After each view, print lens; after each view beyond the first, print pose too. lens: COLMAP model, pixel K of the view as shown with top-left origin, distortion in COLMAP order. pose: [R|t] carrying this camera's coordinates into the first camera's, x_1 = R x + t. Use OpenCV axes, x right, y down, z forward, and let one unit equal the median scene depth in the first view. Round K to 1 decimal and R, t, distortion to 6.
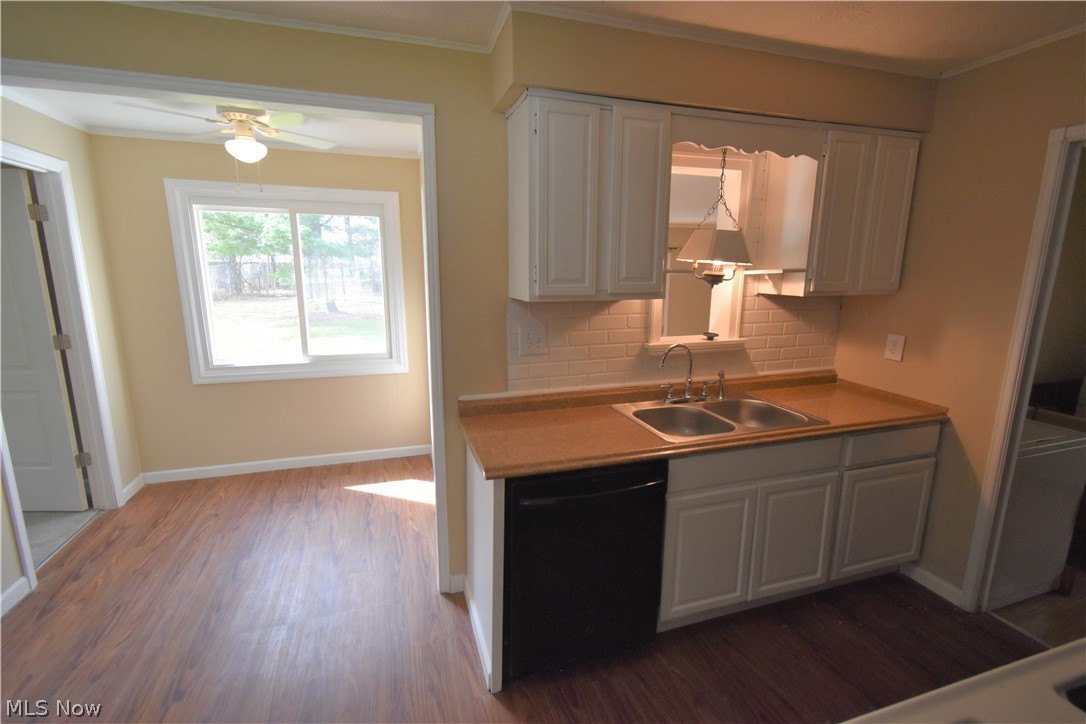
lens RADIAL K [[479.8, 0, 544.8], [0, 479.8, 364.2], [0, 0, 1]] dist [0.003146, -0.002408]
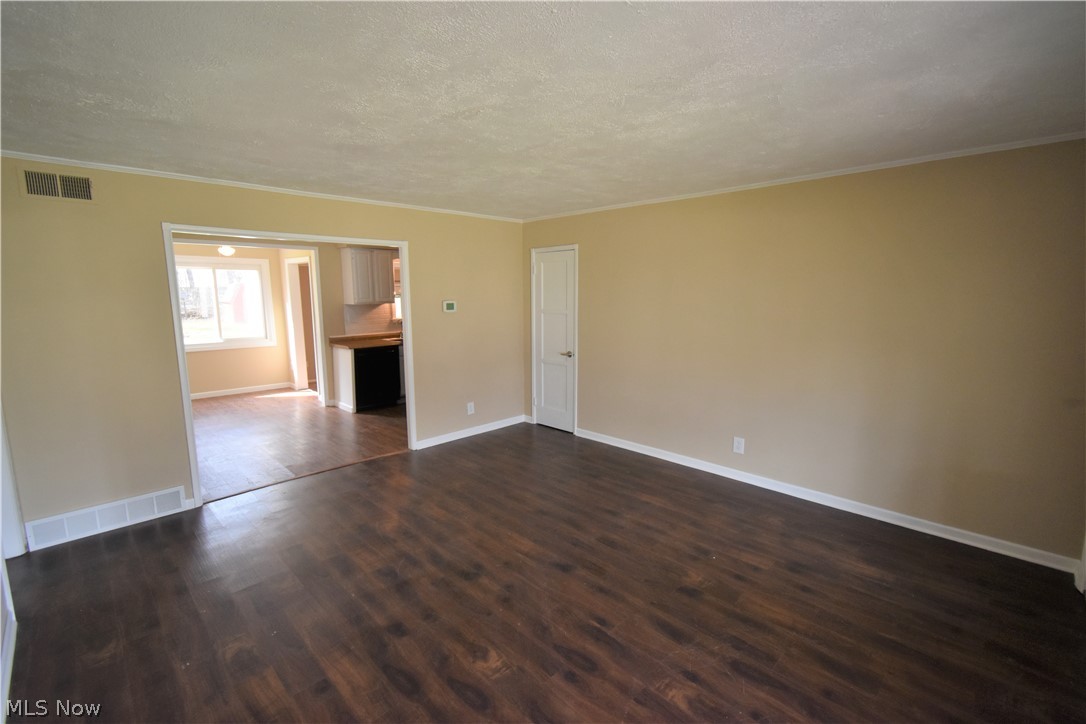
lens RADIAL K [[479.8, 0, 541.2], [0, 479.8, 362.7], [0, 0, 1]] dist [0.003146, -0.002408]
pose [[0.890324, -0.077479, 0.448687, -0.332309], [0.097791, 0.994959, -0.022237, 0.396478], [-0.444702, 0.063675, 0.893412, -2.125746]]
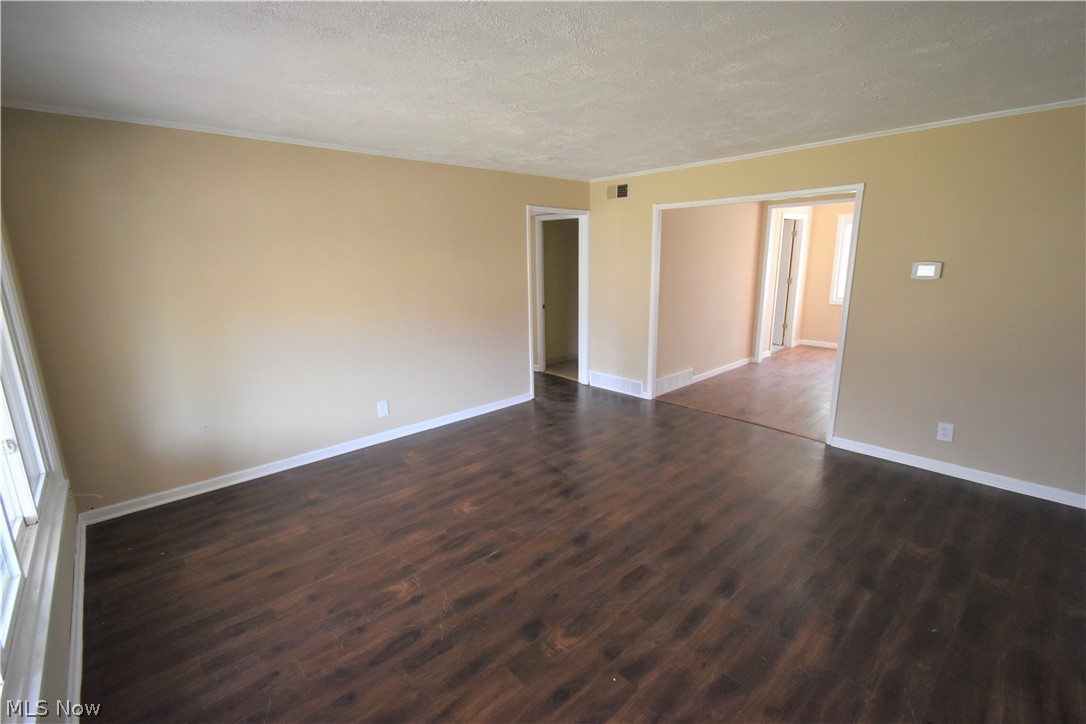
lens RADIAL K [[479.8, 0, 544.0], [0, 479.8, 358.7], [0, 0, 1]] dist [0.003146, -0.002408]
pose [[0.416136, 0.180830, -0.891141, 1.114818], [-0.157893, 0.979509, 0.125030, 0.320602], [0.895489, 0.088675, 0.436161, -1.684800]]
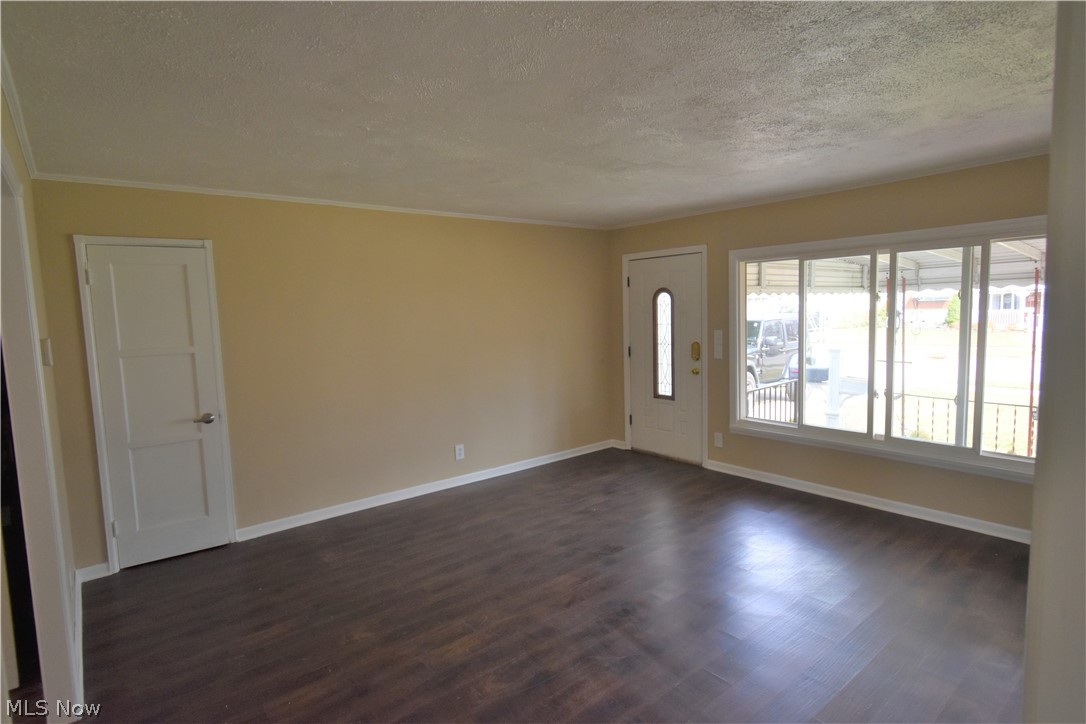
lens RADIAL K [[567.2, 0, 547.4], [0, 567.2, 360.5], [0, 0, 1]] dist [0.007325, 0.001484]
pose [[-0.372486, -0.078447, 0.924716, -1.042527], [0.208600, 0.963846, 0.165793, 0.100328], [-0.904290, 0.254652, -0.342655, -0.553213]]
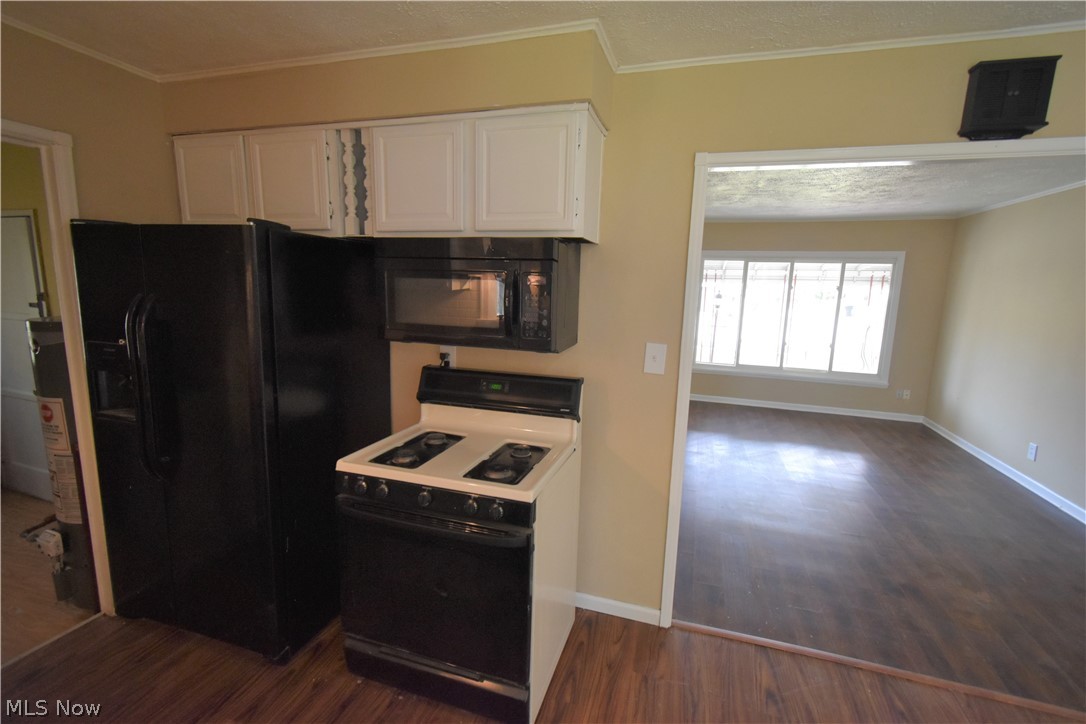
lens RADIAL K [[479.8, 0, 542.2], [0, 479.8, 362.3], [0, 0, 1]] dist [0.003146, -0.002408]
pose [[-0.812905, -0.122085, 0.569457, -0.214061], [0.084474, 0.942725, 0.322698, -0.141845], [-0.576238, 0.310427, -0.756033, 0.676002]]
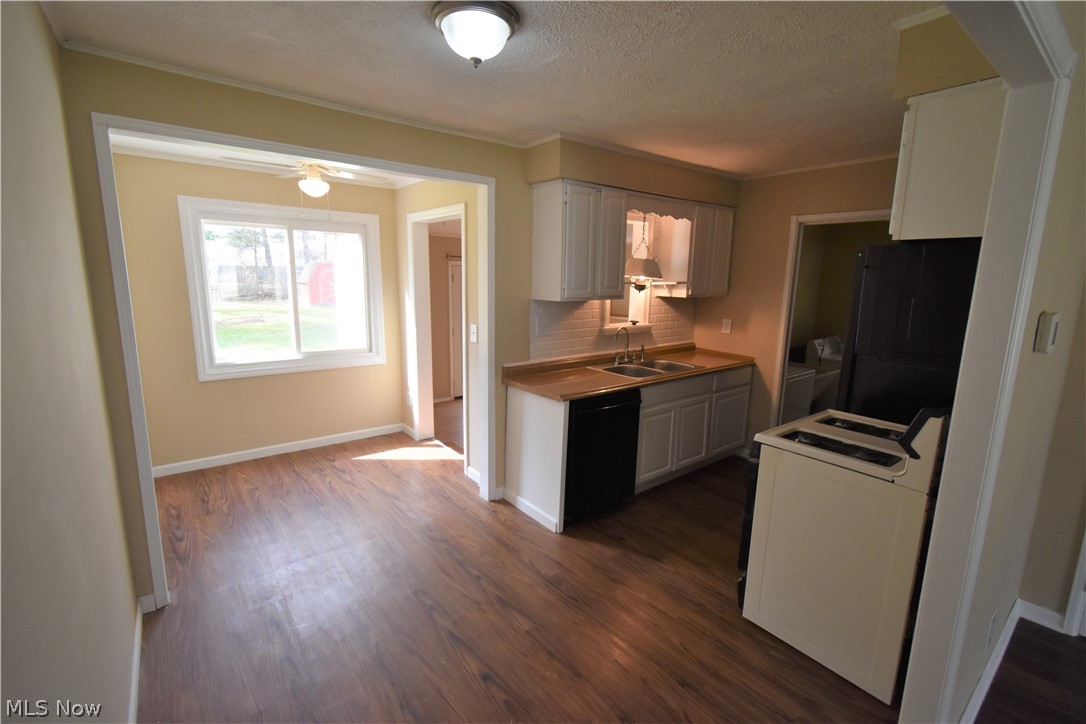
lens RADIAL K [[479.8, 0, 542.7], [0, 479.8, 364.3], [0, 0, 1]] dist [0.003146, -0.002408]
pose [[0.937331, -0.053327, 0.344335, -0.537401], [0.056584, 0.998398, 0.000591, 0.067088], [-0.343815, 0.018929, 0.938847, -0.433017]]
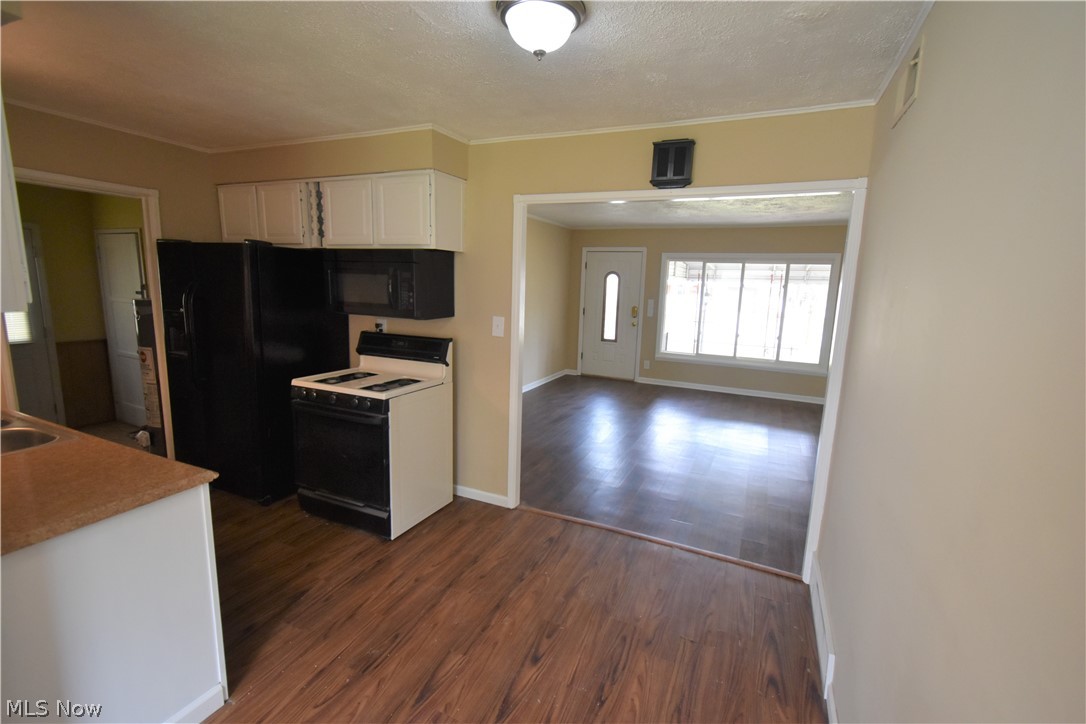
lens RADIAL K [[479.8, 0, 545.1], [0, 479.8, 362.2], [0, 0, 1]] dist [0.003146, -0.002408]
pose [[-0.738816, -0.139459, 0.659319, -0.864207], [0.098858, 0.945341, 0.310736, -0.158463], [-0.666617, 0.294756, -0.684647, 0.754542]]
